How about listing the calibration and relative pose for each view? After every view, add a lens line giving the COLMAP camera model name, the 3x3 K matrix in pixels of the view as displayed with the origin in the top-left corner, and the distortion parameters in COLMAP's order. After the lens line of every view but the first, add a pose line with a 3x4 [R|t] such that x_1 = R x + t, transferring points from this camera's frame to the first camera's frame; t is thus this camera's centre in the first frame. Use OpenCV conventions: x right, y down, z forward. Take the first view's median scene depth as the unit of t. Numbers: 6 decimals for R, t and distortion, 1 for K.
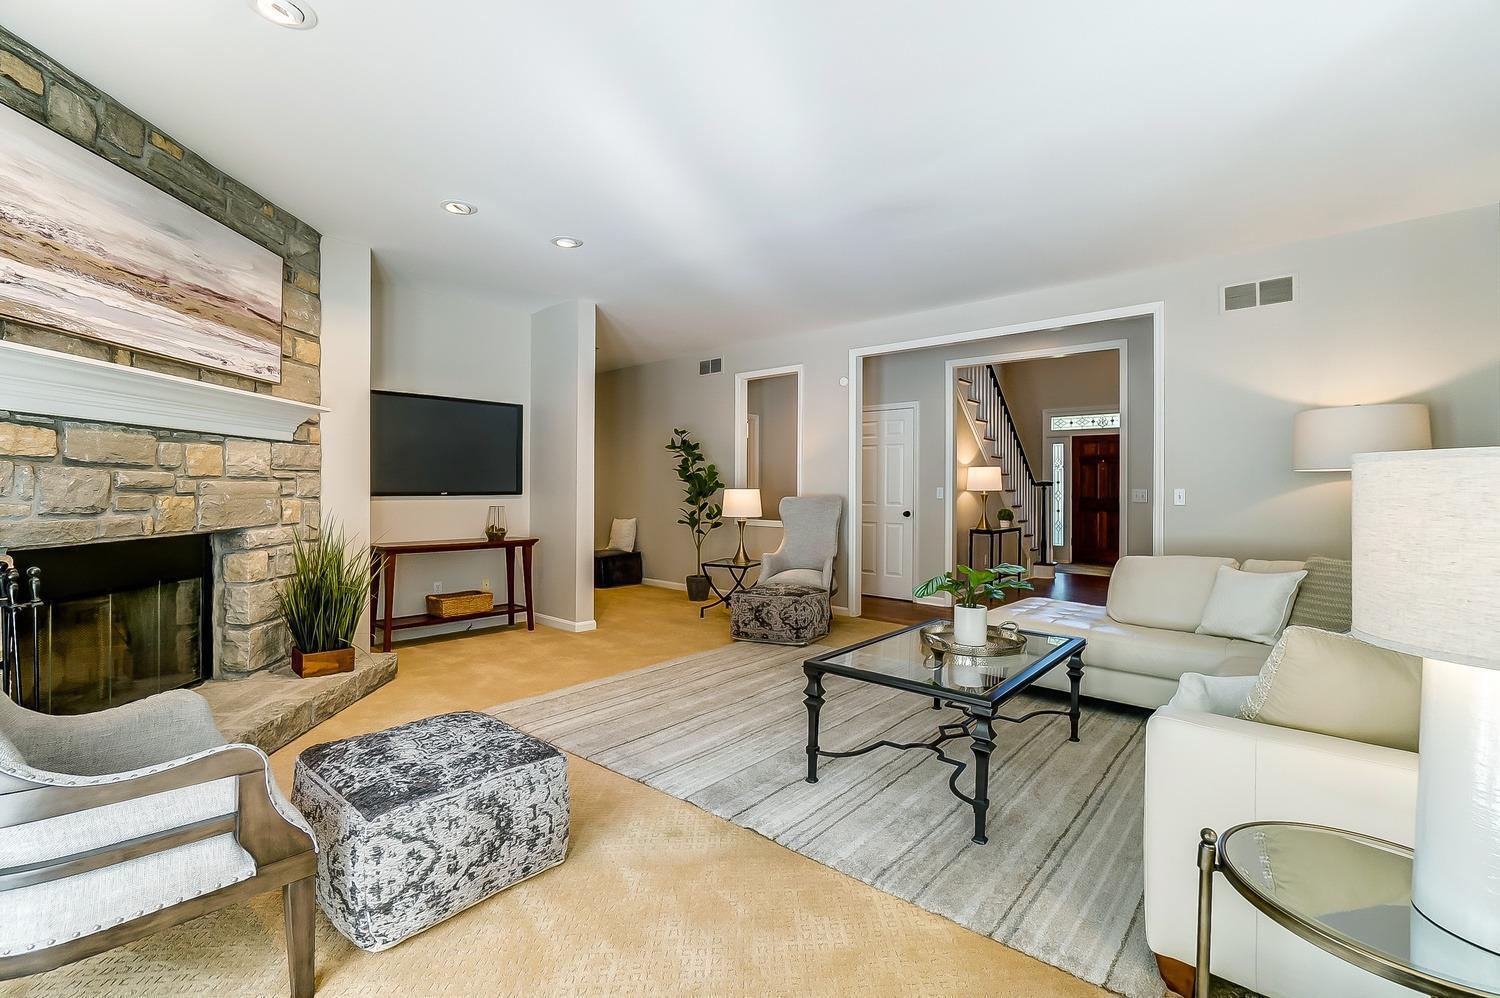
lens RADIAL K [[666.5, 0, 747.6], [0, 666.5, 469.0], [0, 0, 1]] dist [0.000125, 0.000218]
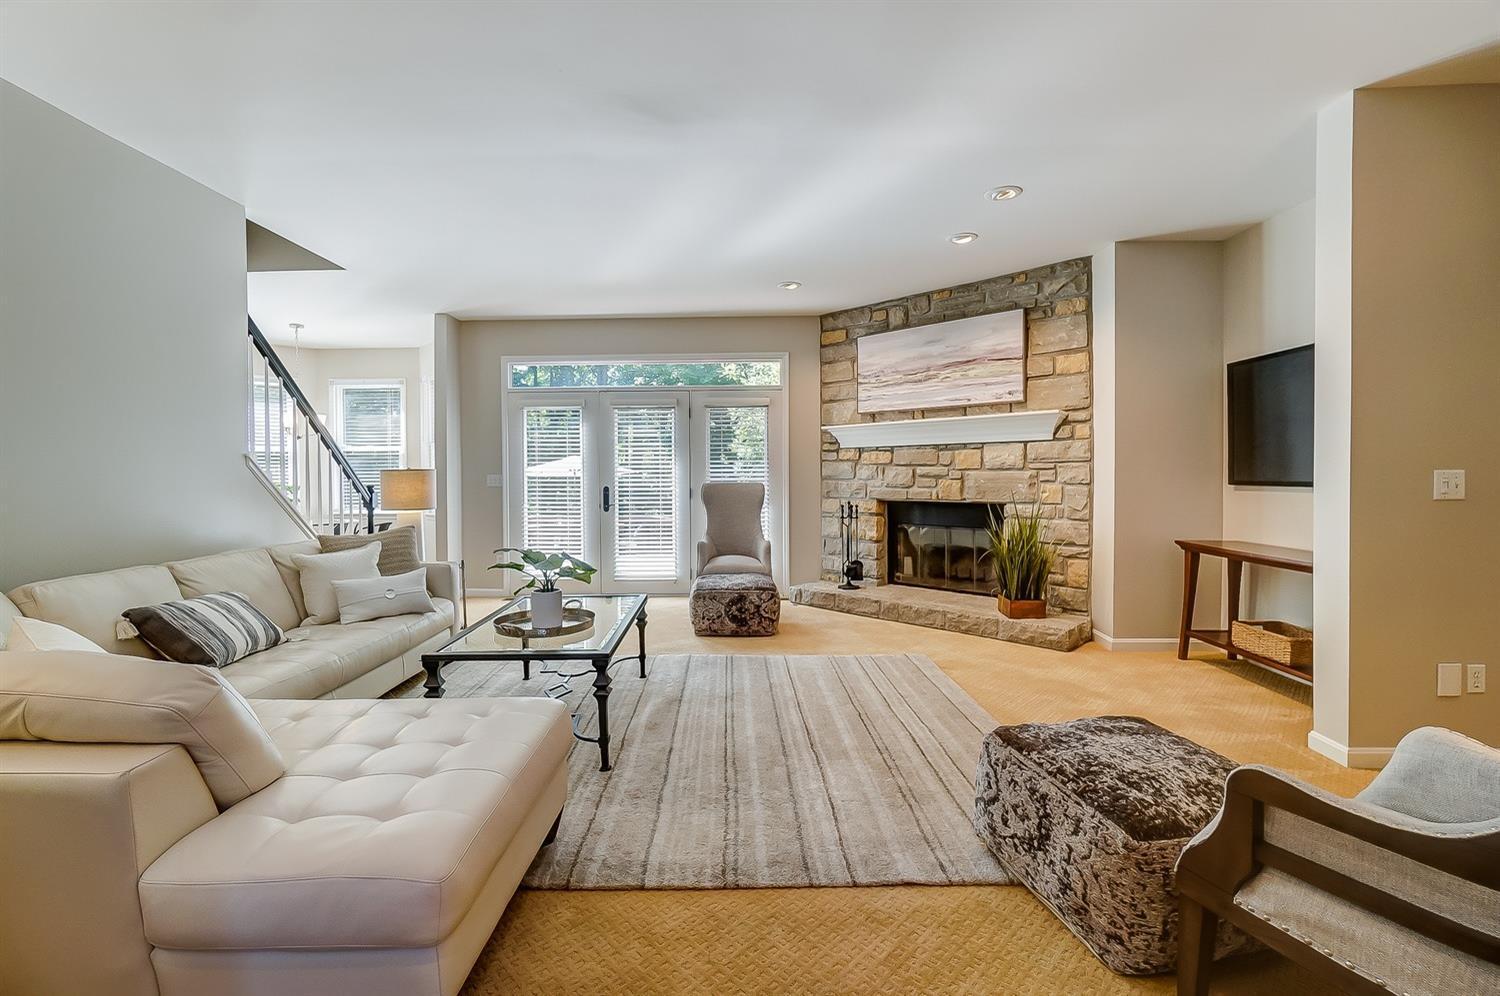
lens RADIAL K [[658.5, 0, 731.4], [0, 658.5, 486.7], [0, 0, 1]] dist [-0.019492, 0.000084]
pose [[-0.755337, 0.012012, -0.655226, 0.780169], [0.019851, 0.999793, -0.004555, 0.054326], [0.655036, -0.016448, -0.755419, 1.948852]]
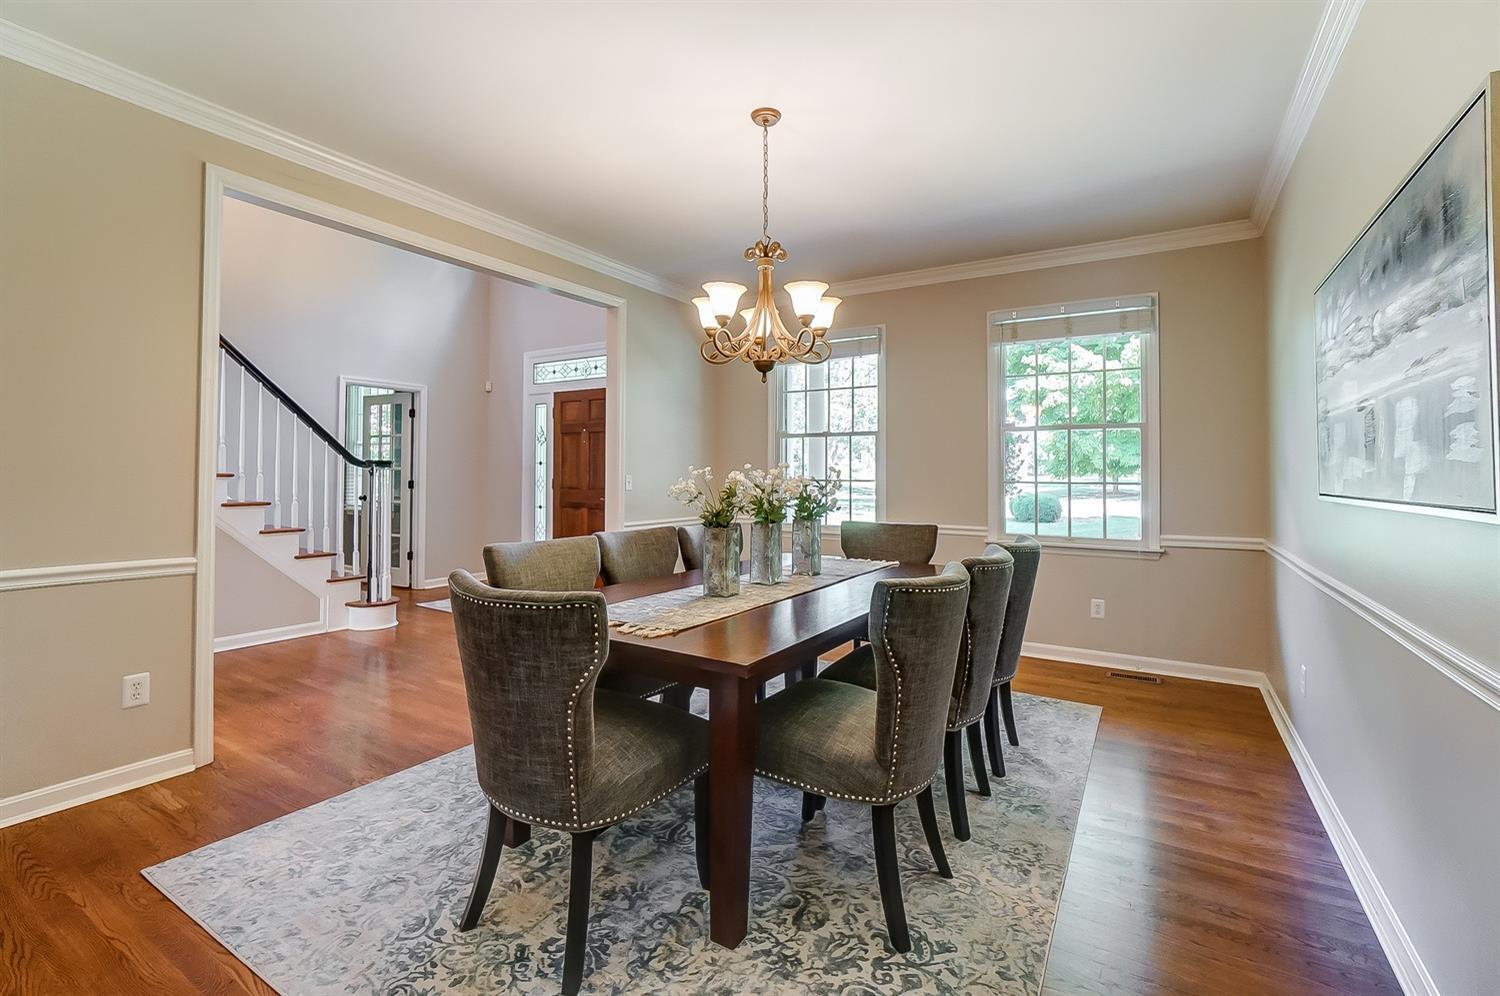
lens RADIAL K [[666.5, 0, 747.6], [0, 666.5, 468.0], [0, 0, 1]] dist [0.000125, 0.000218]
pose [[0.984494, 0.000235, 0.175417, 1.963982], [-0.003671, 0.999808, 0.019262, 0.041878], [-0.175378, -0.019607, 0.984306, 1.132043]]
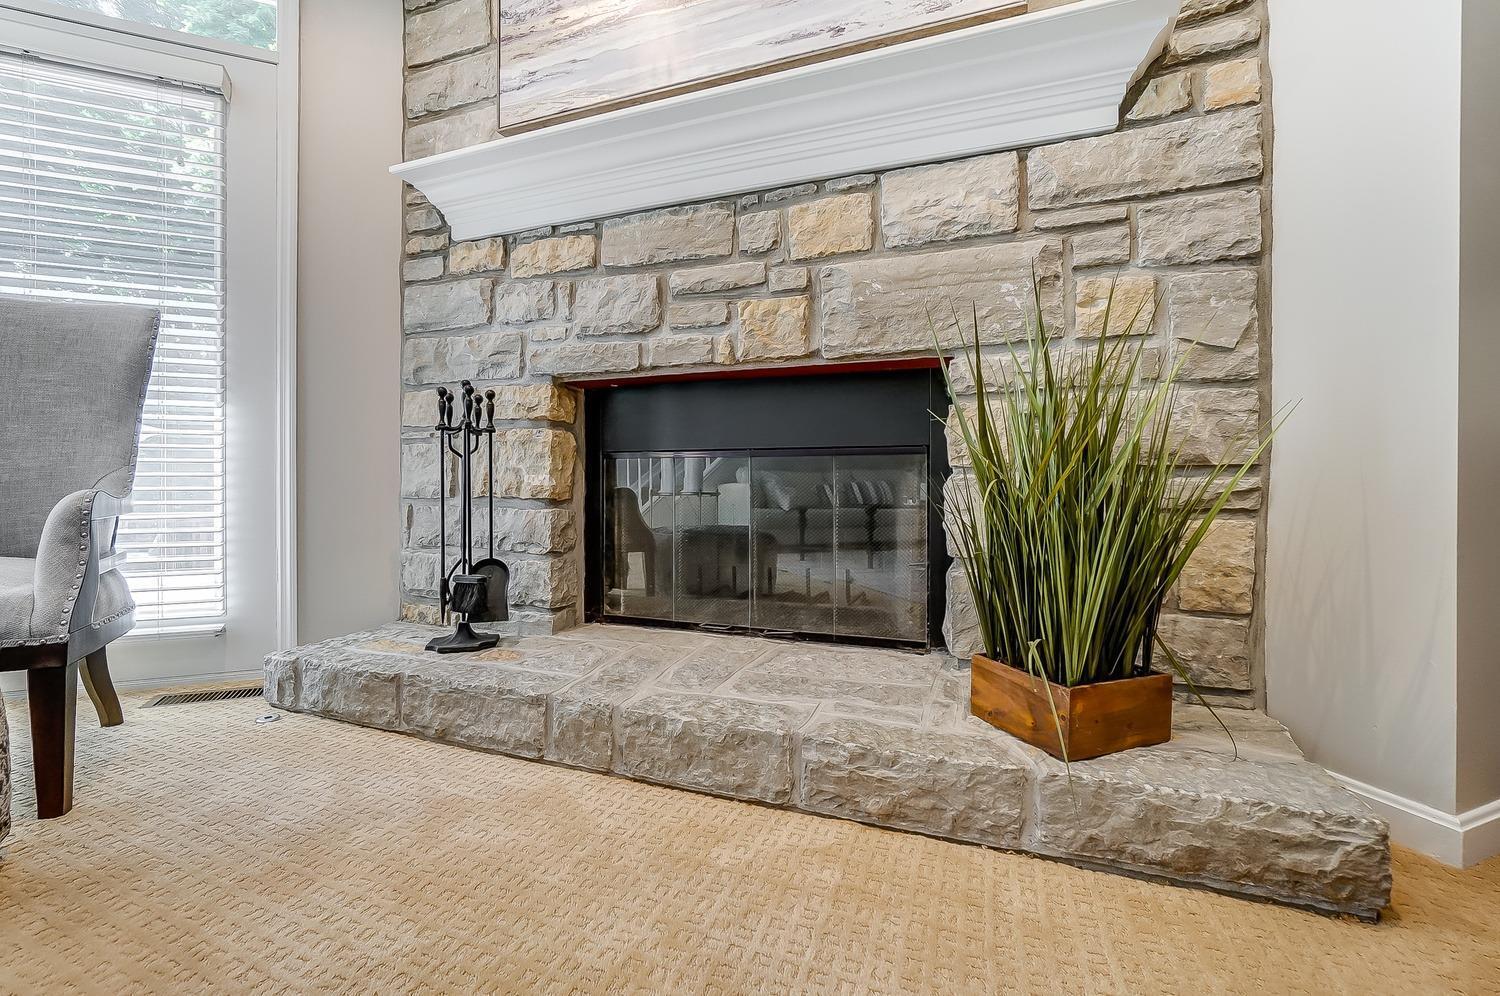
lens RADIAL K [[658.5, 0, 731.4], [0, 658.5, 486.7], [0, 0, 1]] dist [-0.019492, 0.000084]
pose [[-0.420889, -0.002562, -0.907109, -0.301693], [0.019091, 0.999749, -0.011682, 0.213561], [0.906911, -0.022235, -0.420734, 1.195066]]
